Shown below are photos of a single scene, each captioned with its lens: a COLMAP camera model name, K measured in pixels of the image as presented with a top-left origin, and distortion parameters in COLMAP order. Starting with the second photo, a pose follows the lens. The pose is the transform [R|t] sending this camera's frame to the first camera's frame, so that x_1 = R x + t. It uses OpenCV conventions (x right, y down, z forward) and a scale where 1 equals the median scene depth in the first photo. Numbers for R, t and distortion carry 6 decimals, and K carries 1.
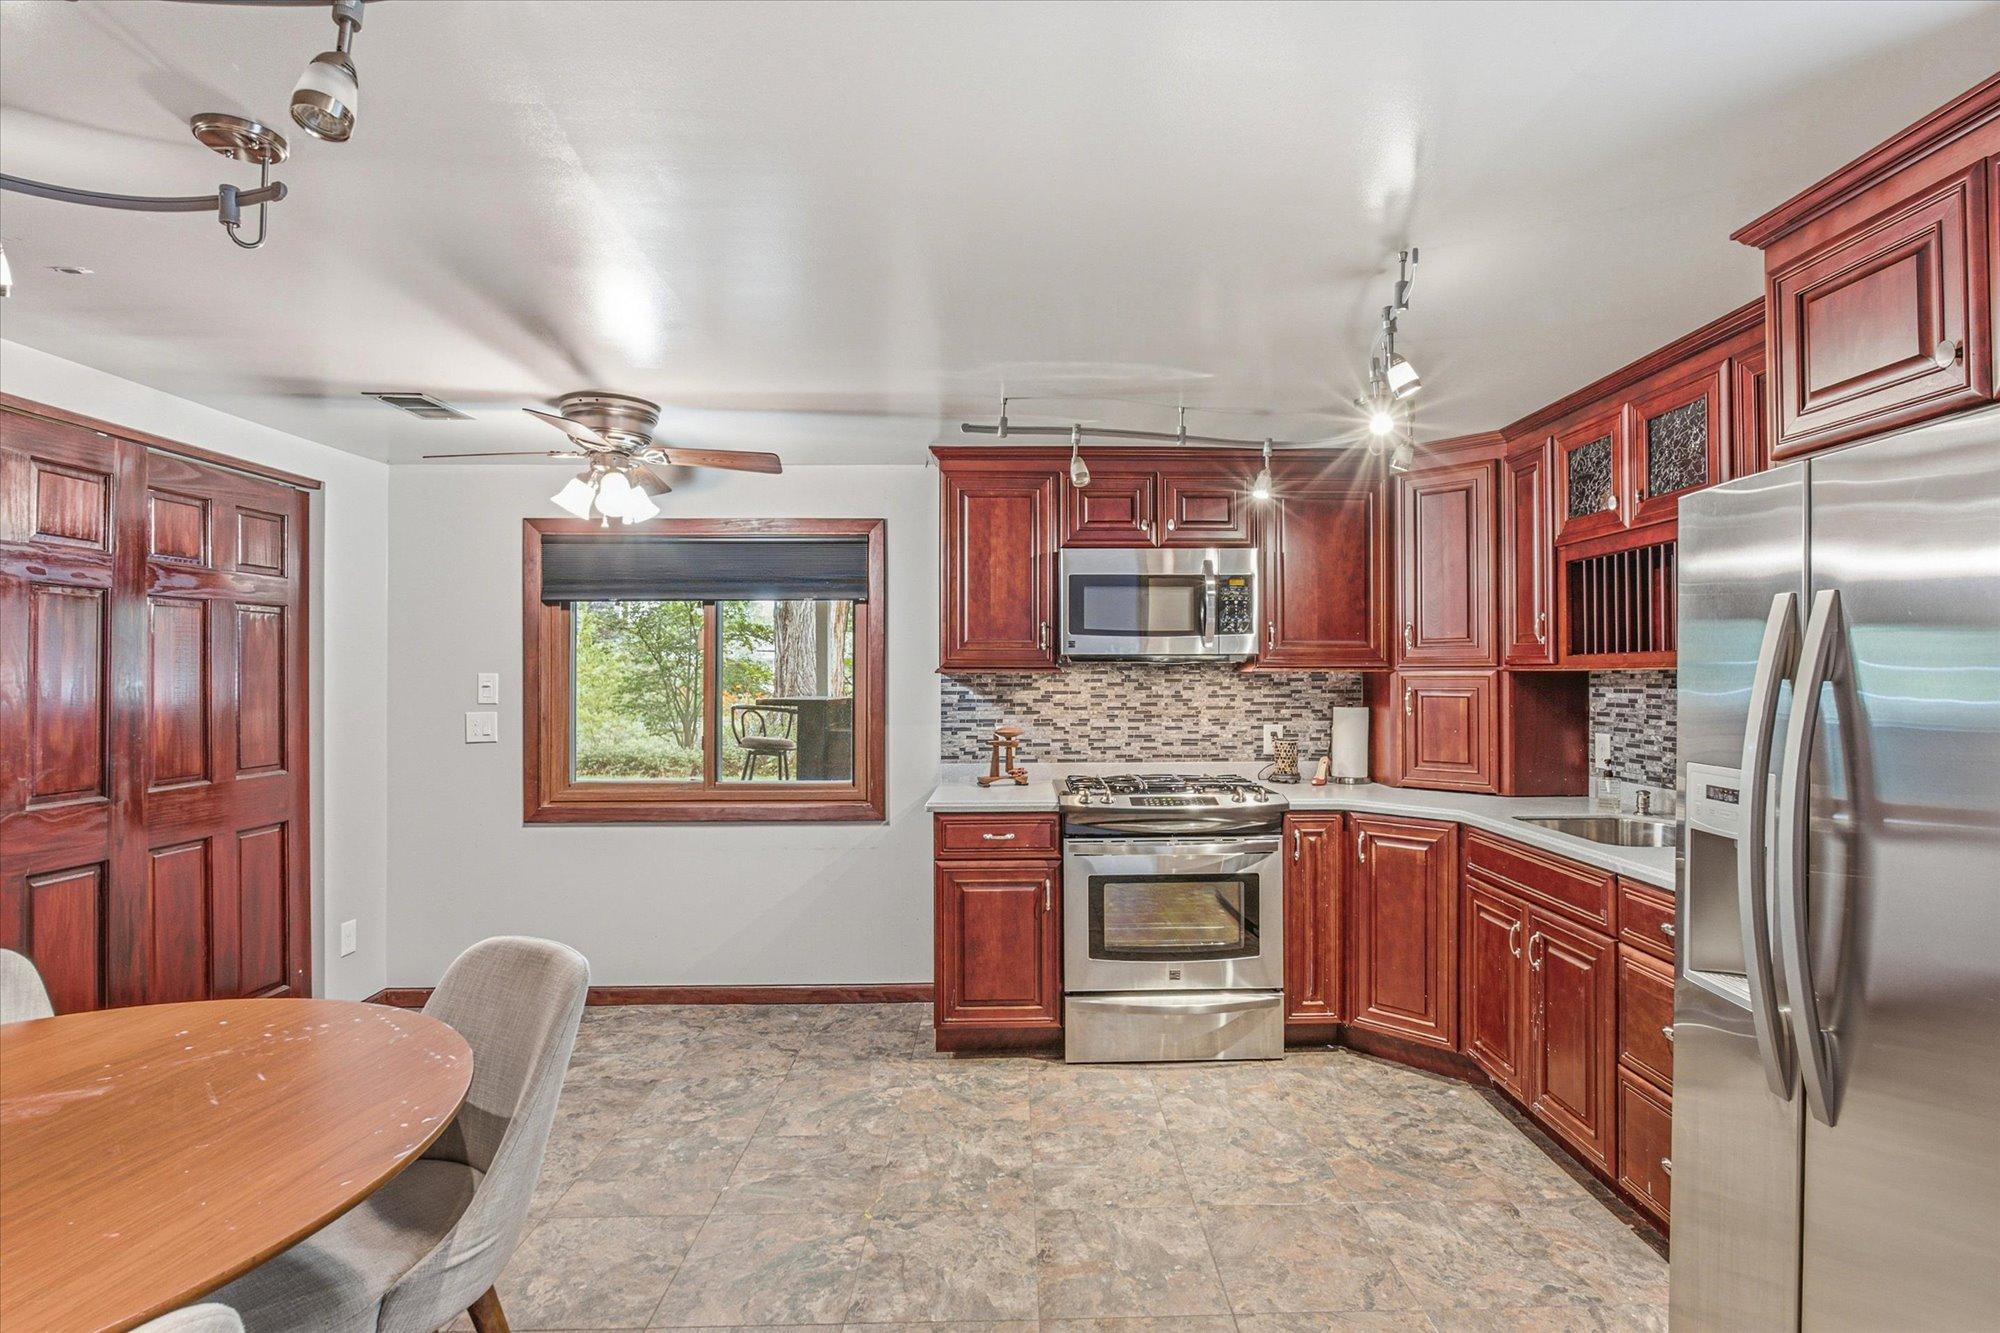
lens RADIAL K [[901.5, 0, 1013.6], [0, 901.5, 667.3], [0, 0, 1]] dist [0.007942, -0.000517]
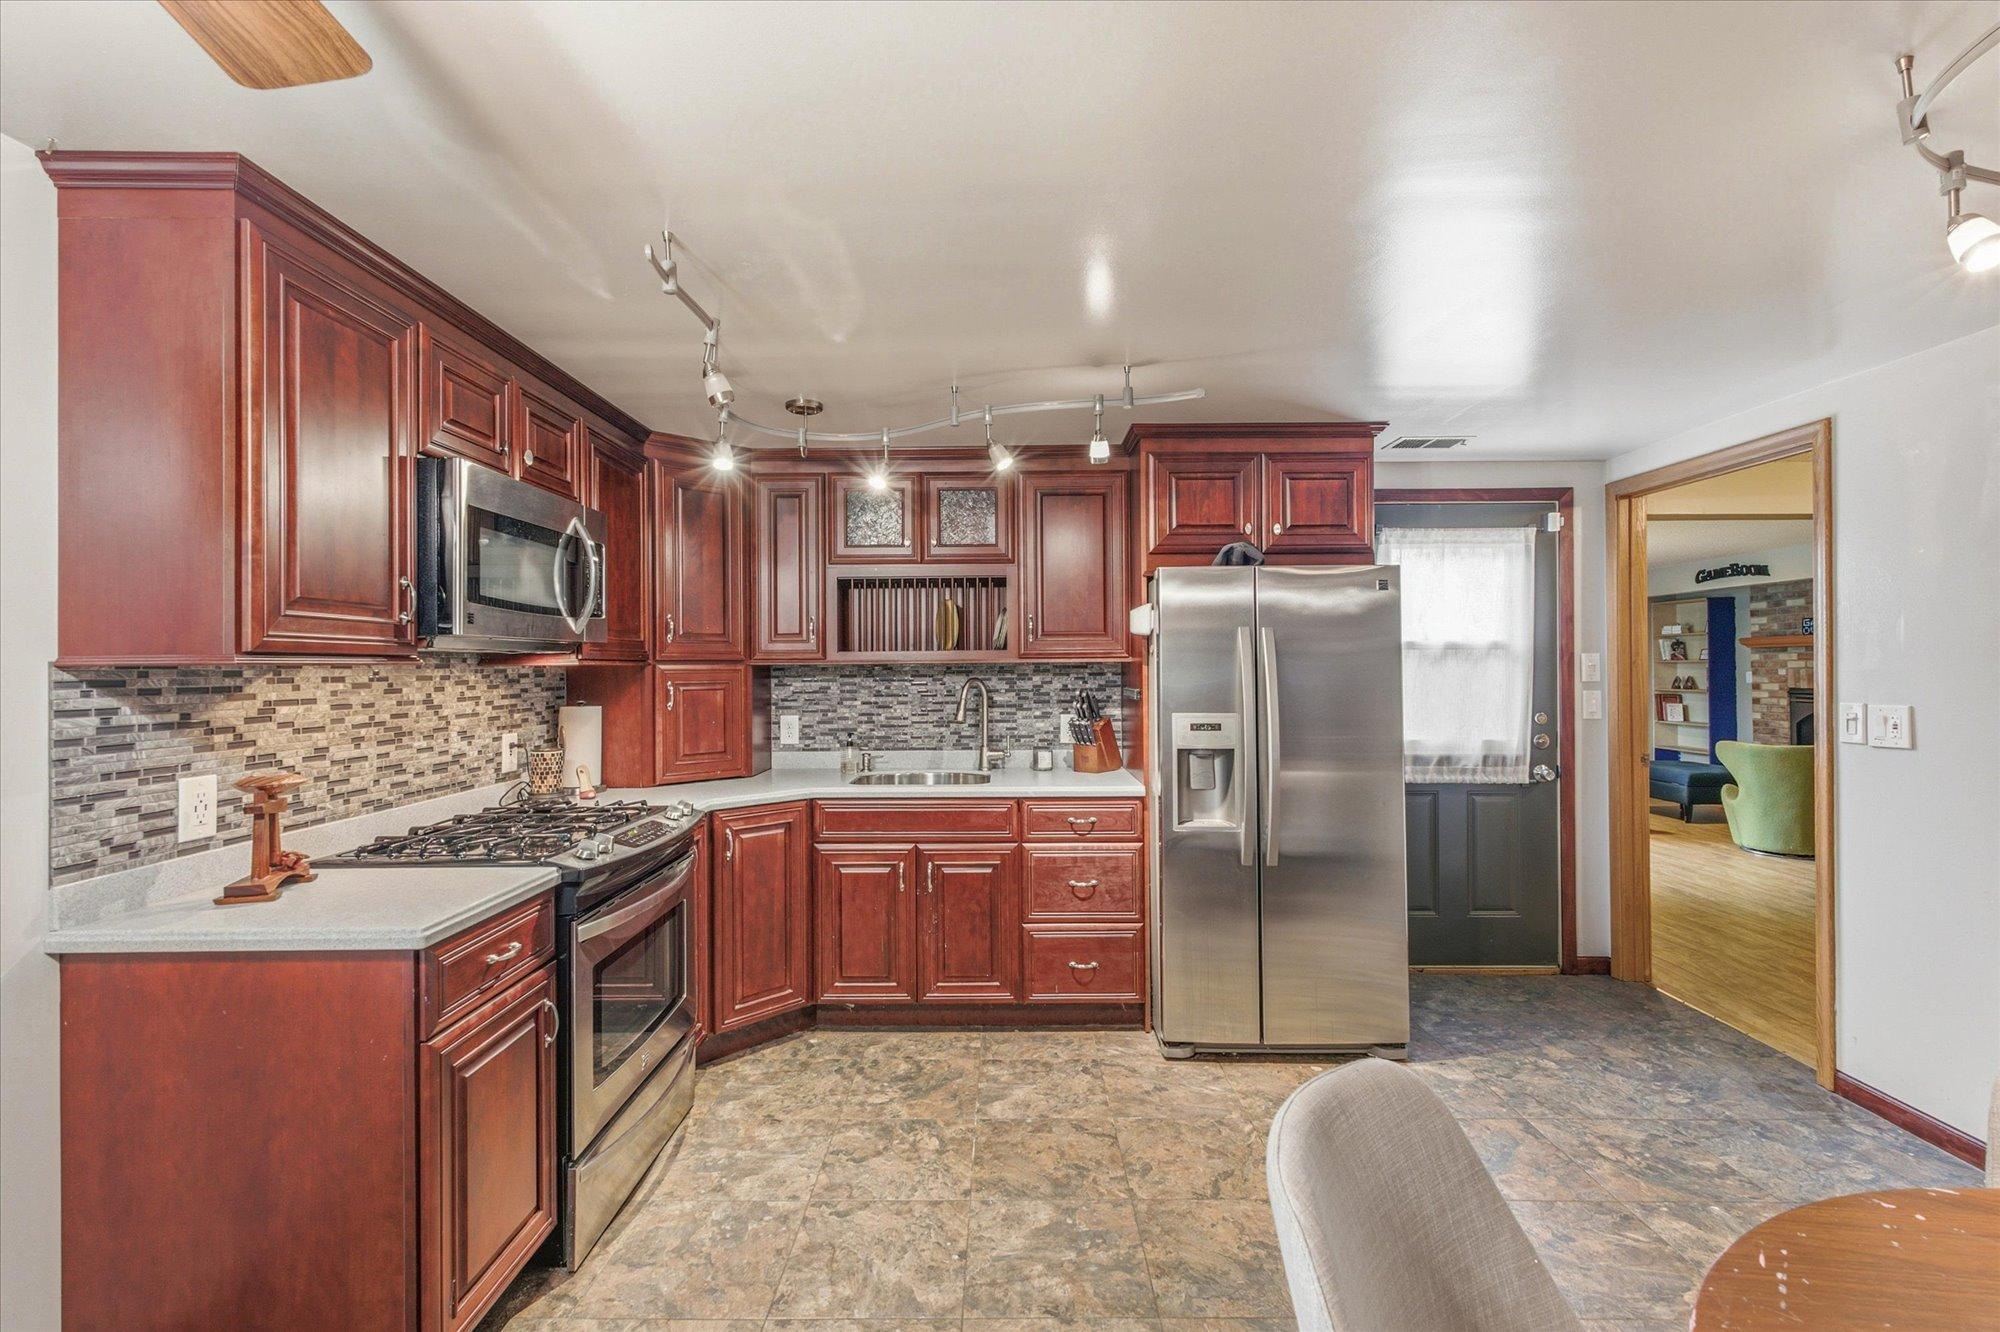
lens RADIAL K [[901.5, 0, 983.9], [0, 901.5, 658.0], [0, 0, 1]] dist [0.007942, -0.000517]
pose [[0.052569, 0.011342, 0.998553, -0.576392], [-0.002696, 0.999933, -0.011216, 0.007568], [-0.998614, -0.002102, 0.052596, 0.675307]]
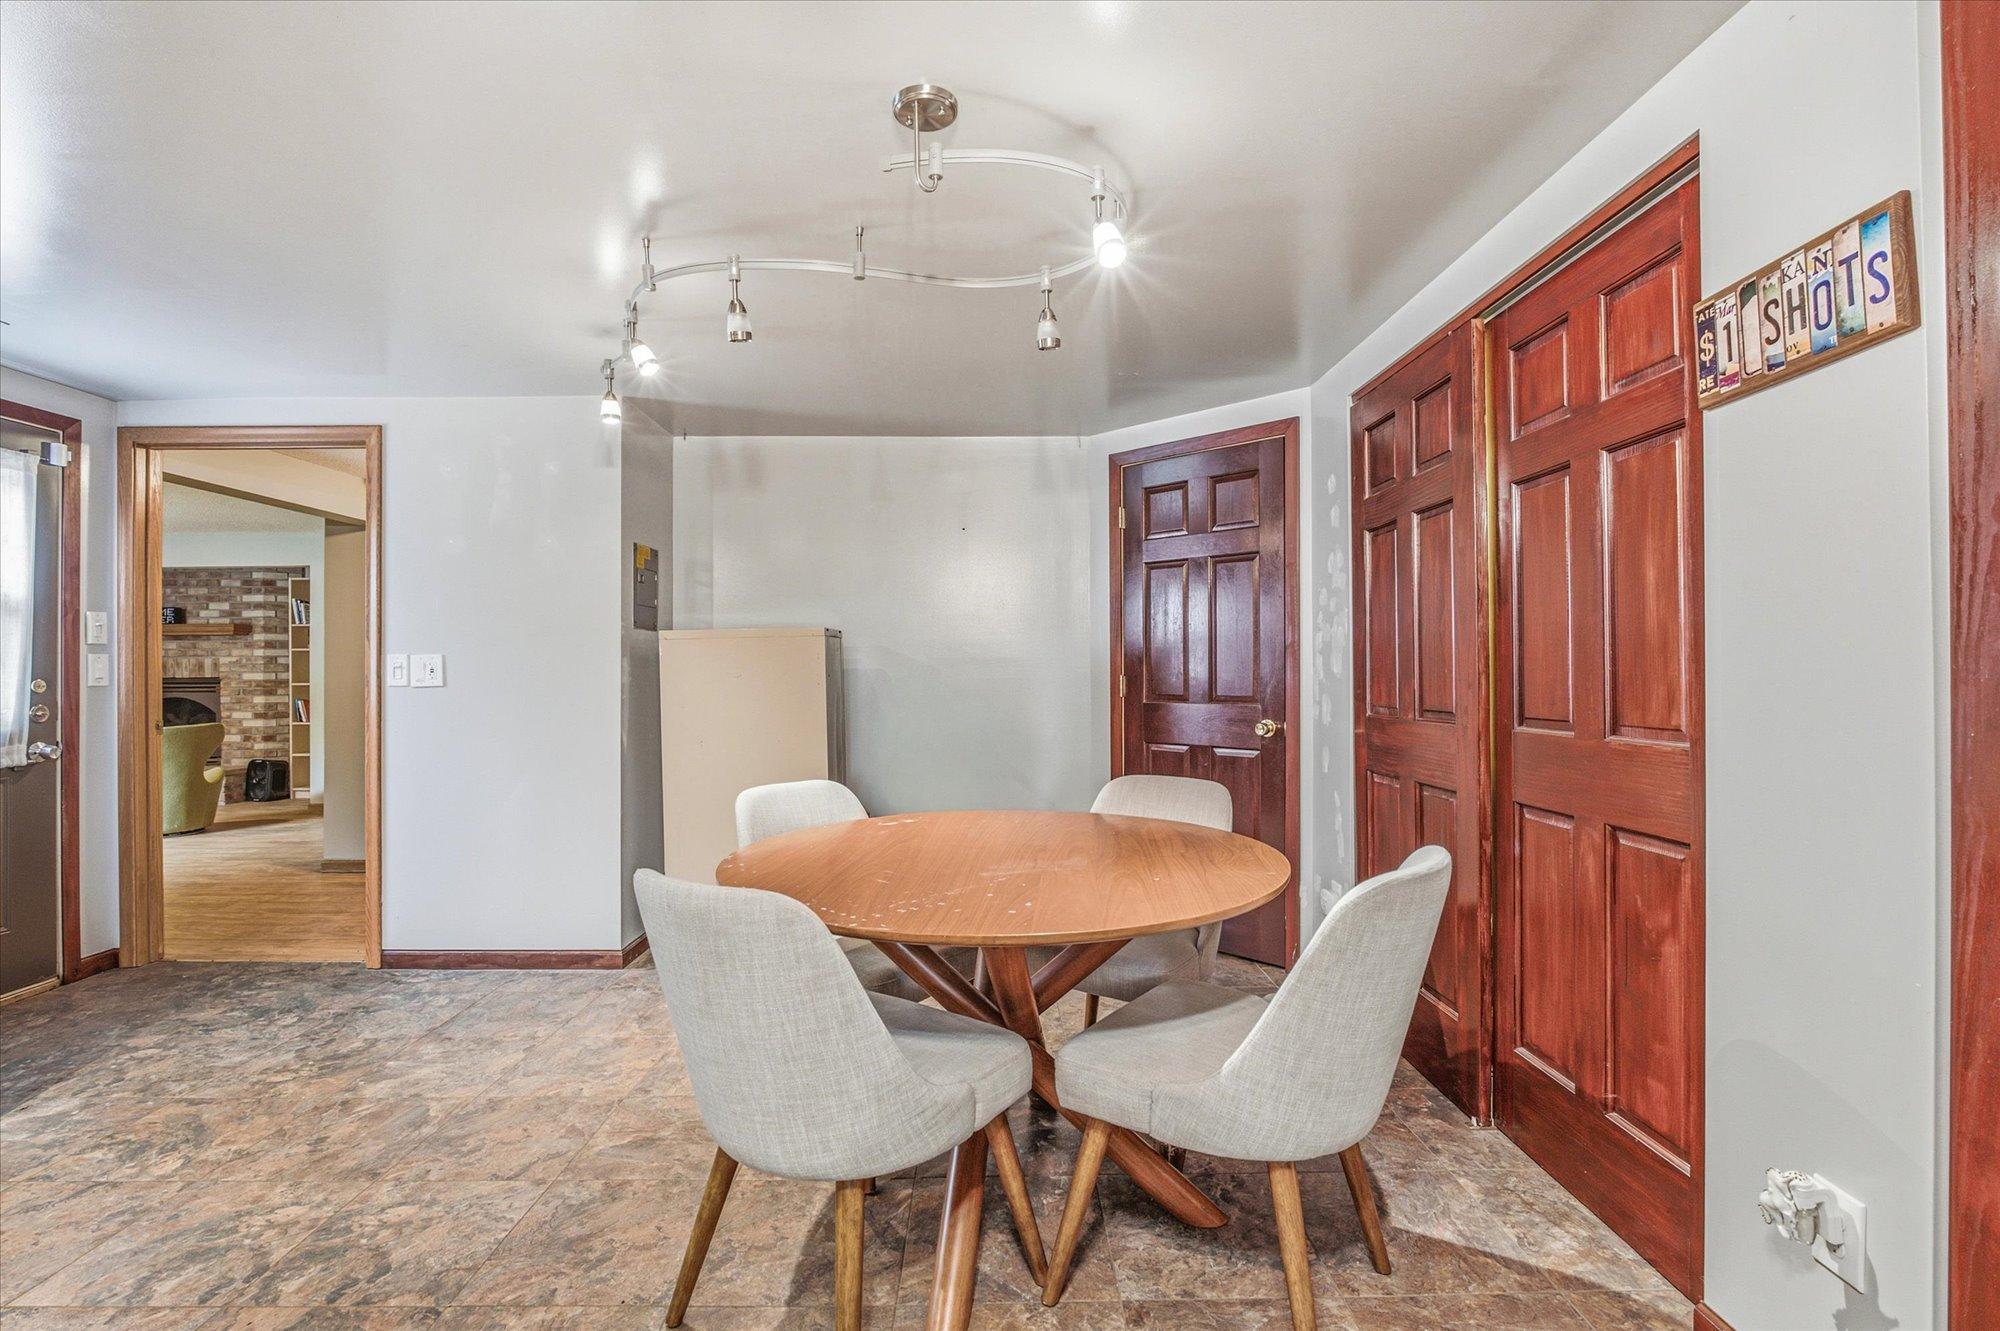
lens RADIAL K [[901.5, 0, 1002.2], [0, 901.5, 679.2], [0, 0, 1]] dist [0.007942, -0.000517]
pose [[-0.999292, 0.009916, 0.036299, -0.345255], [0.010084, 0.999939, 0.004451, 0.113700], [-0.036253, 0.004814, -0.999331, 1.164390]]
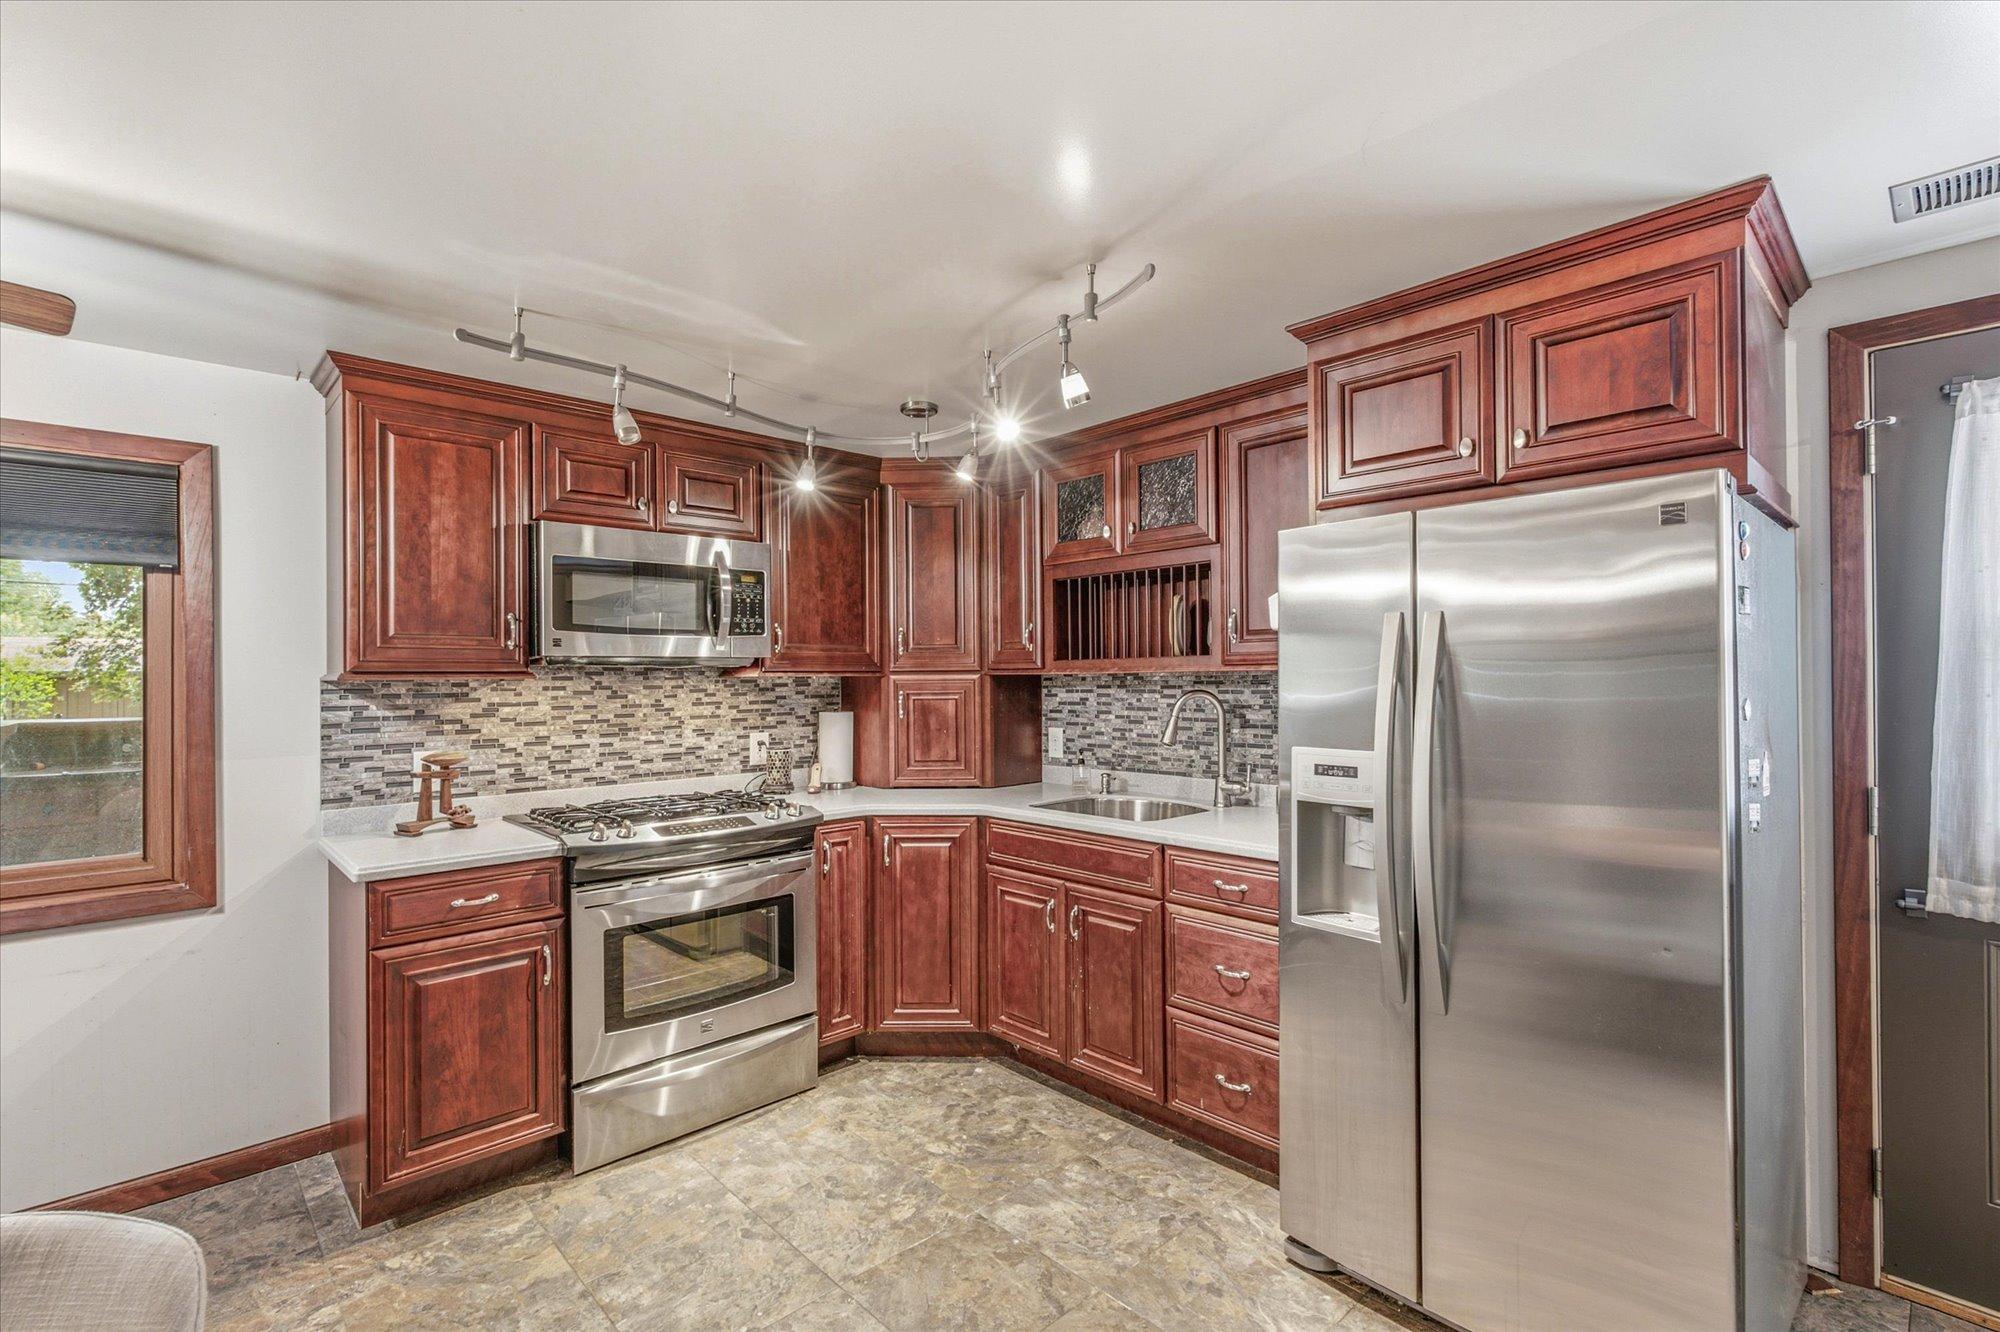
lens RADIAL K [[901.5, 0, 989.5], [0, 901.5, 671.0], [0, 0, 1]] dist [0.007942, -0.000517]
pose [[0.759788, 0.000424, 0.650170, -0.180327], [0.001672, 0.999995, -0.002607, 0.002275], [-0.650168, 0.003068, 0.759784, 0.166692]]
